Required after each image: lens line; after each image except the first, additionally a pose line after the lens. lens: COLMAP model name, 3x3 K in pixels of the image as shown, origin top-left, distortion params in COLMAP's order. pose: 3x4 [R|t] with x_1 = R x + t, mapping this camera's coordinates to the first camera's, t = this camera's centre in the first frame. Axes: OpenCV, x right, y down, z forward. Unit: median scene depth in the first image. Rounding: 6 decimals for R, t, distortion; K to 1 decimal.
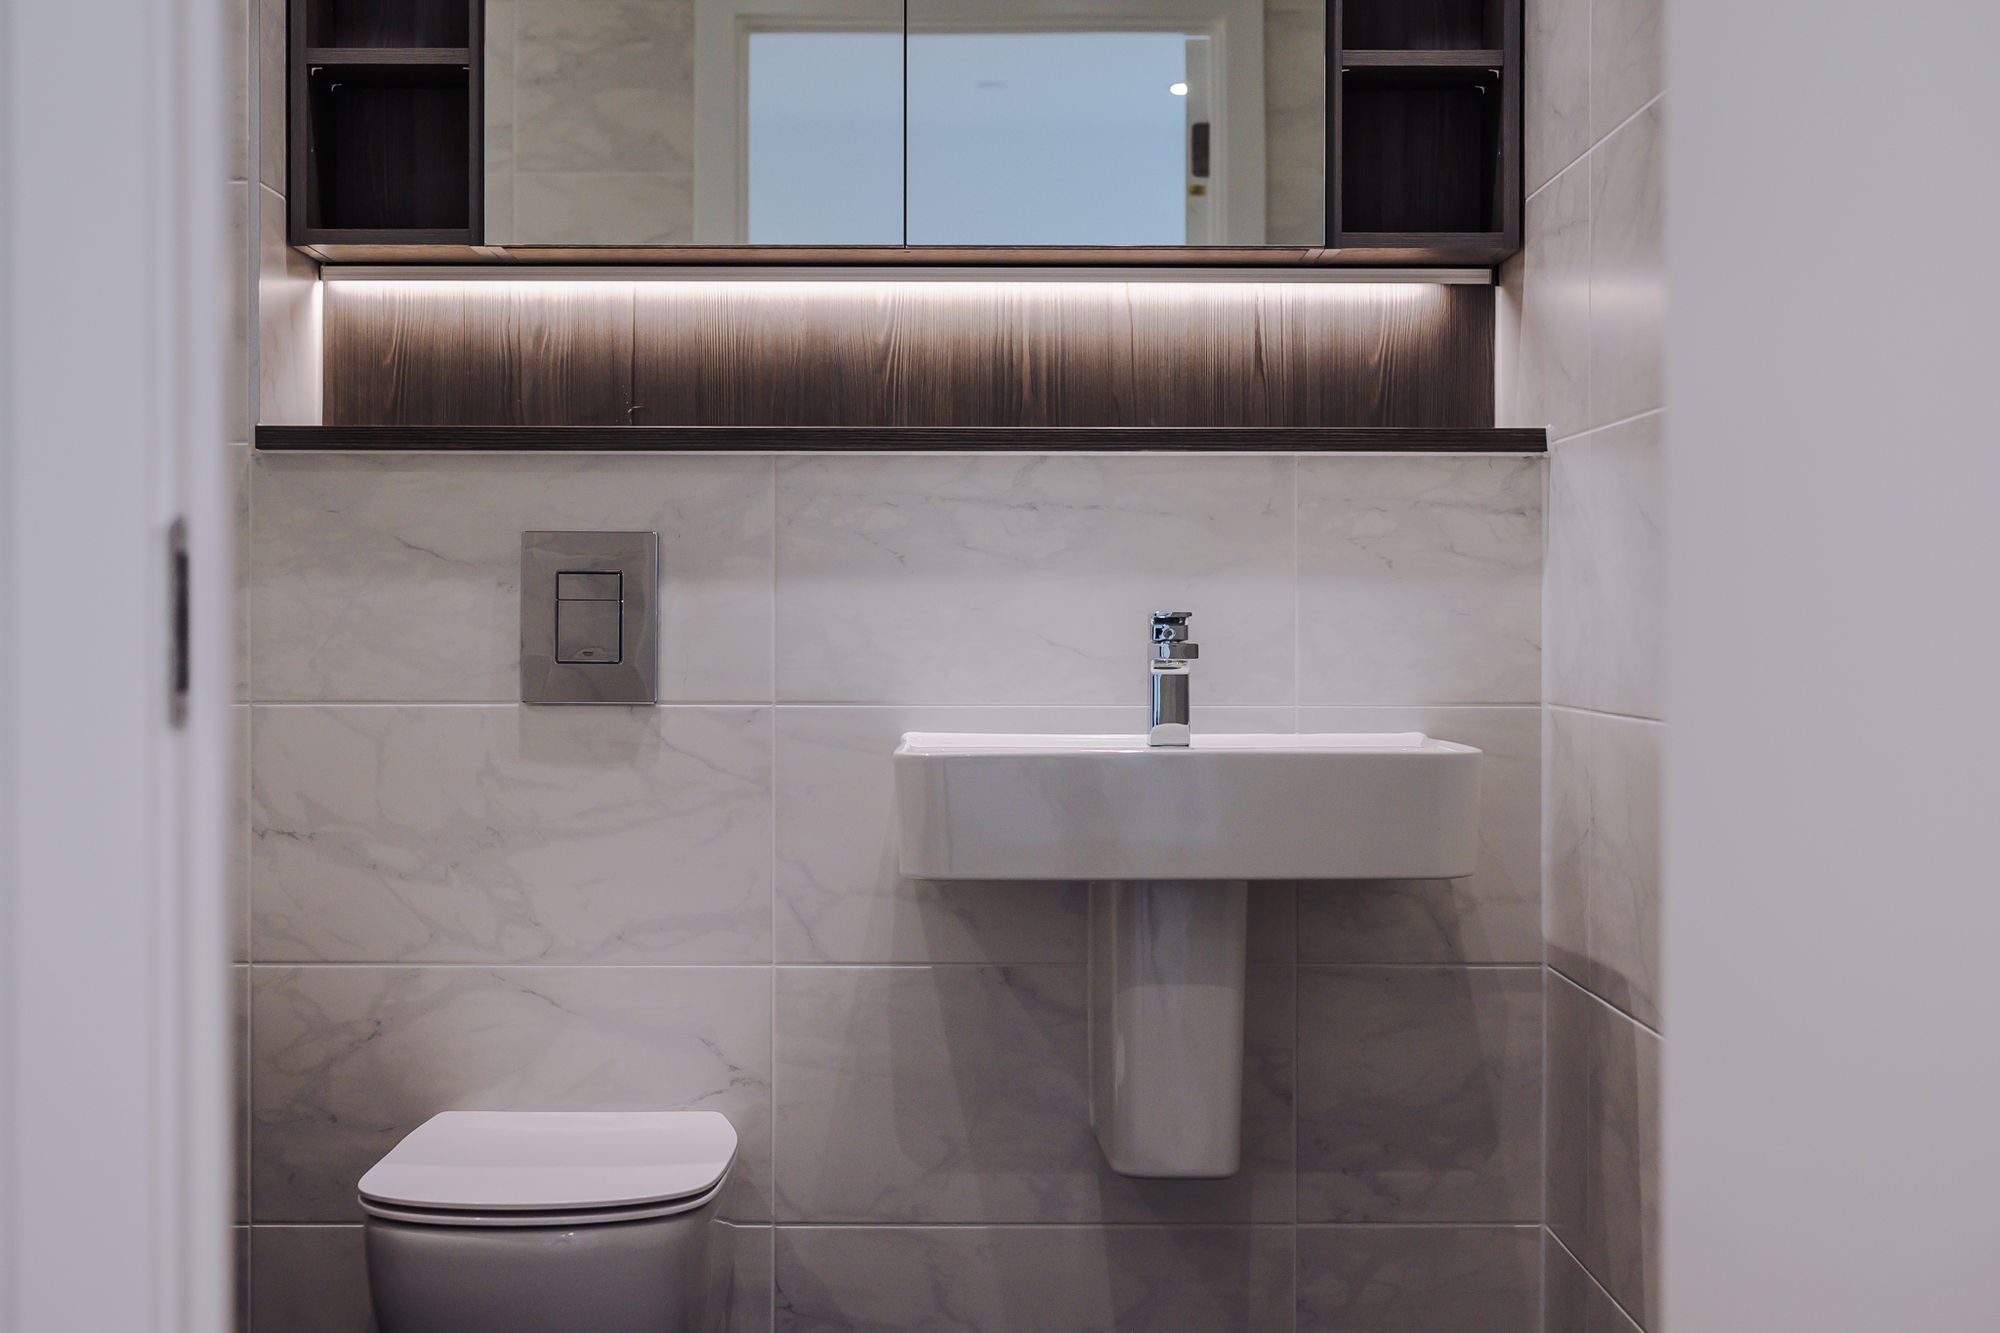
lens RADIAL K [[2853.1, 0, 997.9], [0, 2853.1, 634.2], [0, 0, 1]] dist [-0.009047, 0.014030]
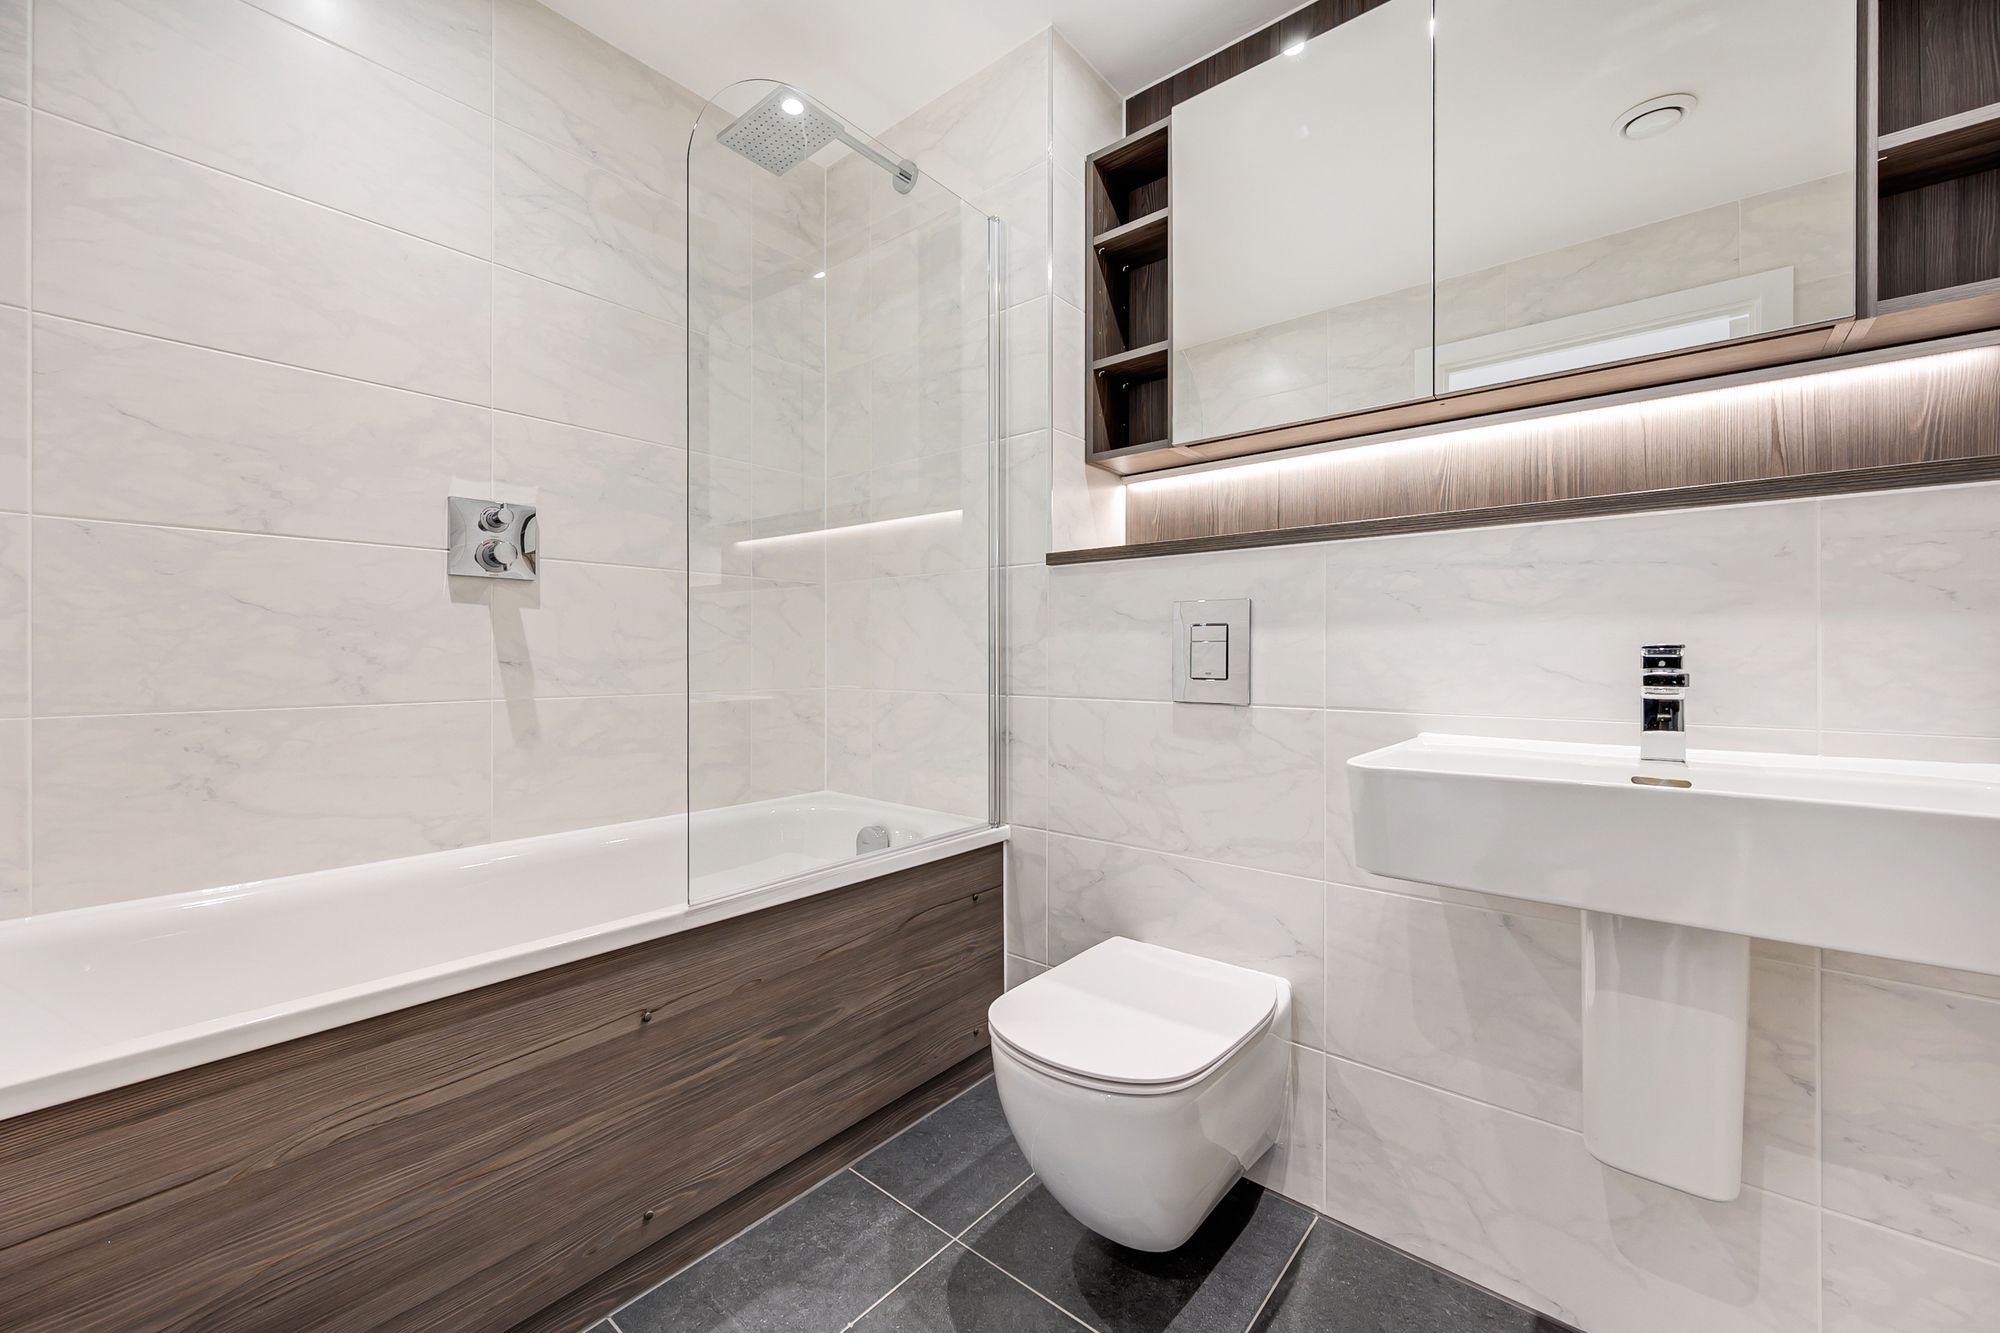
lens RADIAL K [[789.9, 0, 1001.9], [0, 789.9, 655.1], [0, 0, 1]] dist [-0.000382, 0.000321]
pose [[0.763816, -0.001660, -0.645432, 0.060921], [-0.002562, 0.999981, -0.005605, -0.001056], [0.645430, 0.005935, 0.763797, 0.568173]]
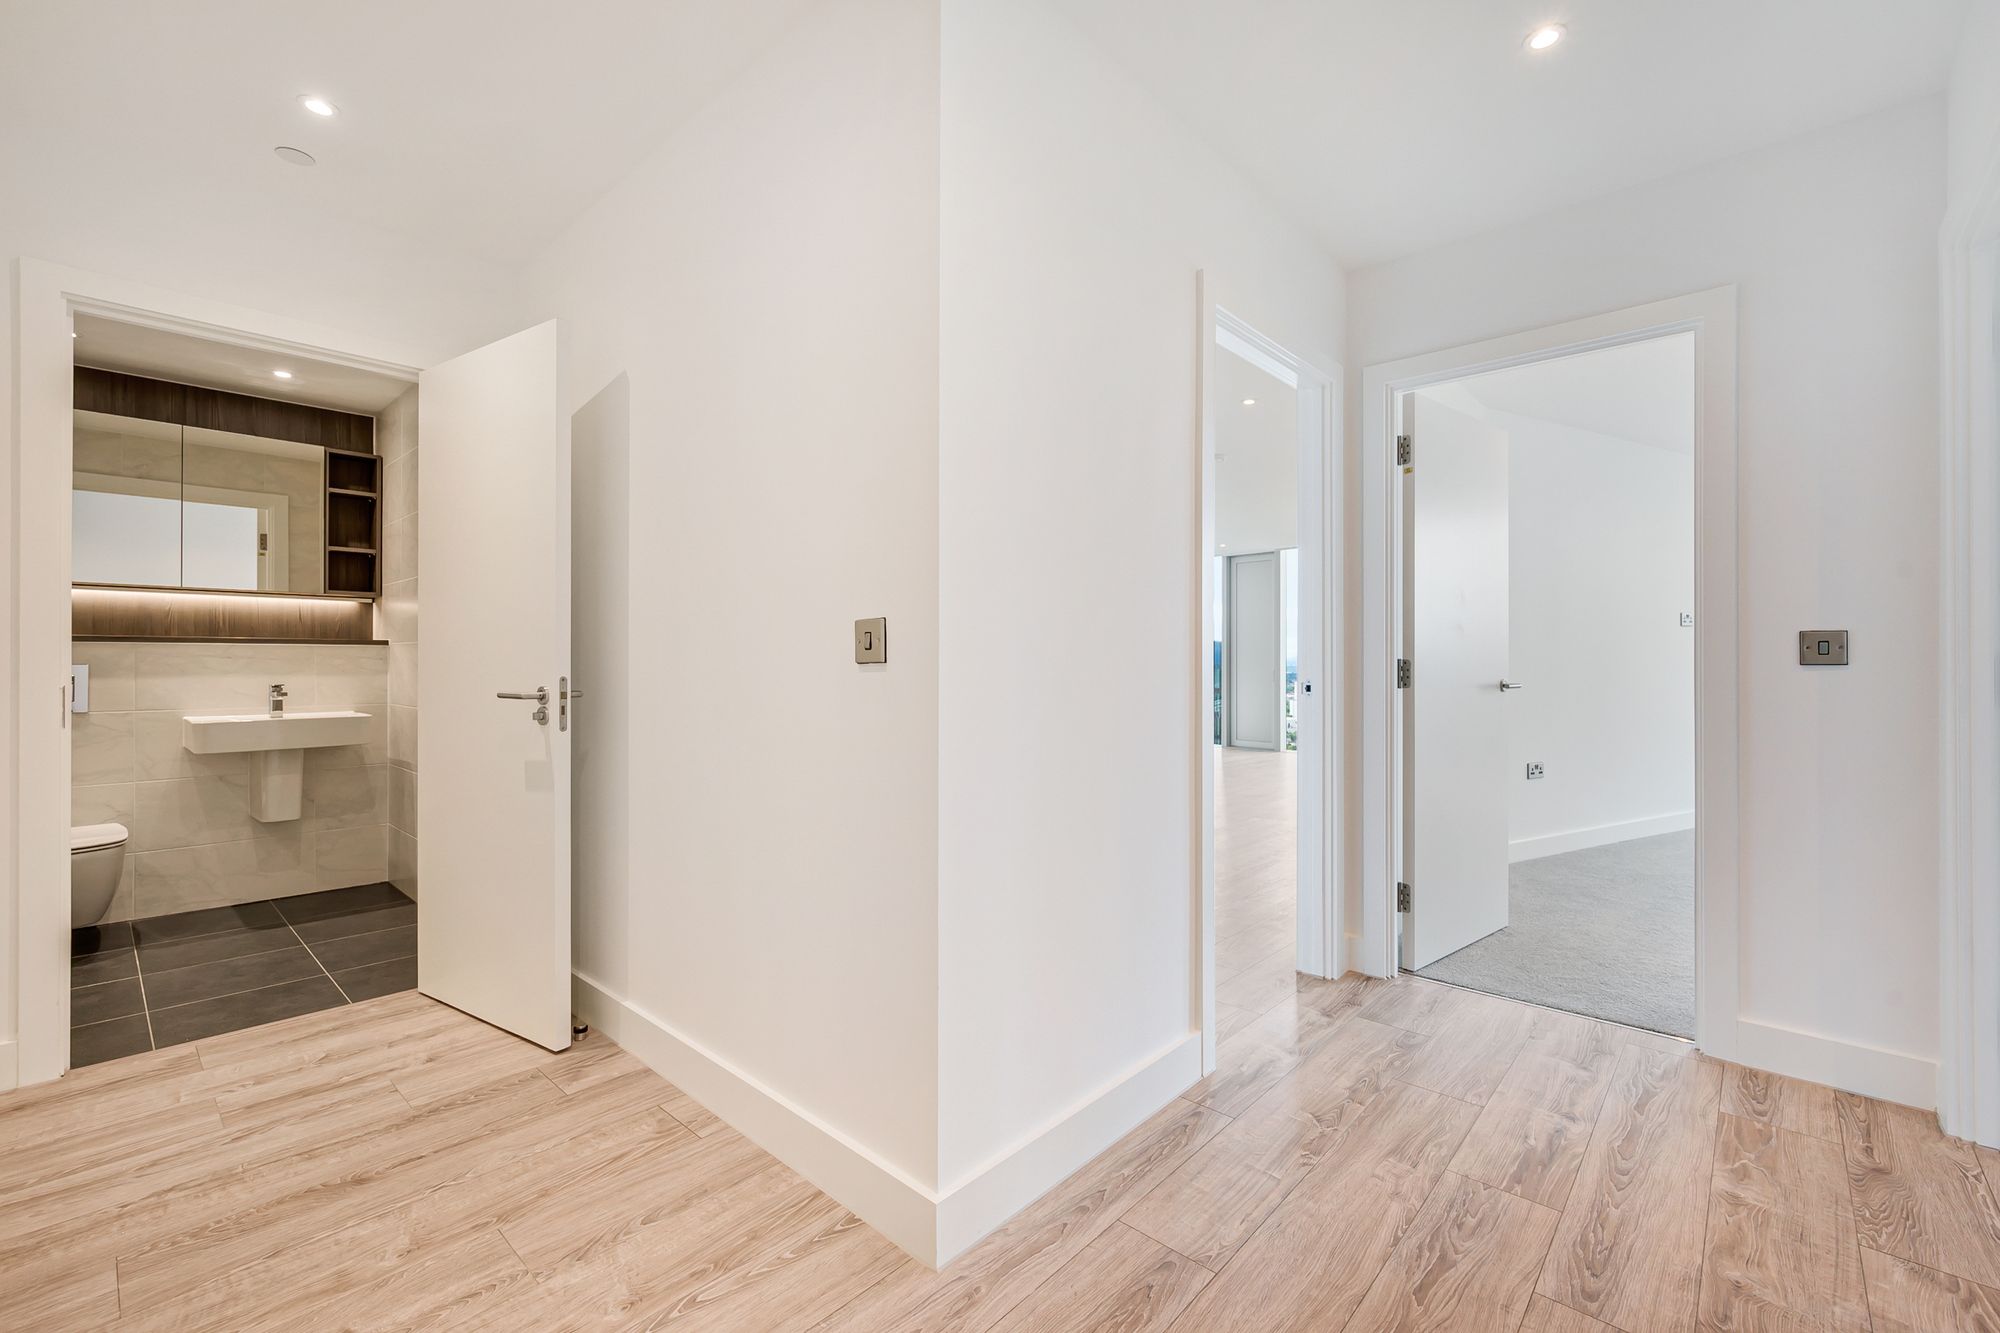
lens RADIAL K [[845.6, 0, 1001.2], [0, 845.6, 658.9], [0, 0, 1]] dist [-0.001815, -0.000178]
pose [[0.680107, 0.000967, 0.733112, -0.115990], [0.007247, 0.999941, -0.008041, -0.025873], [-0.733077, 0.010782, 0.680060, -0.557745]]
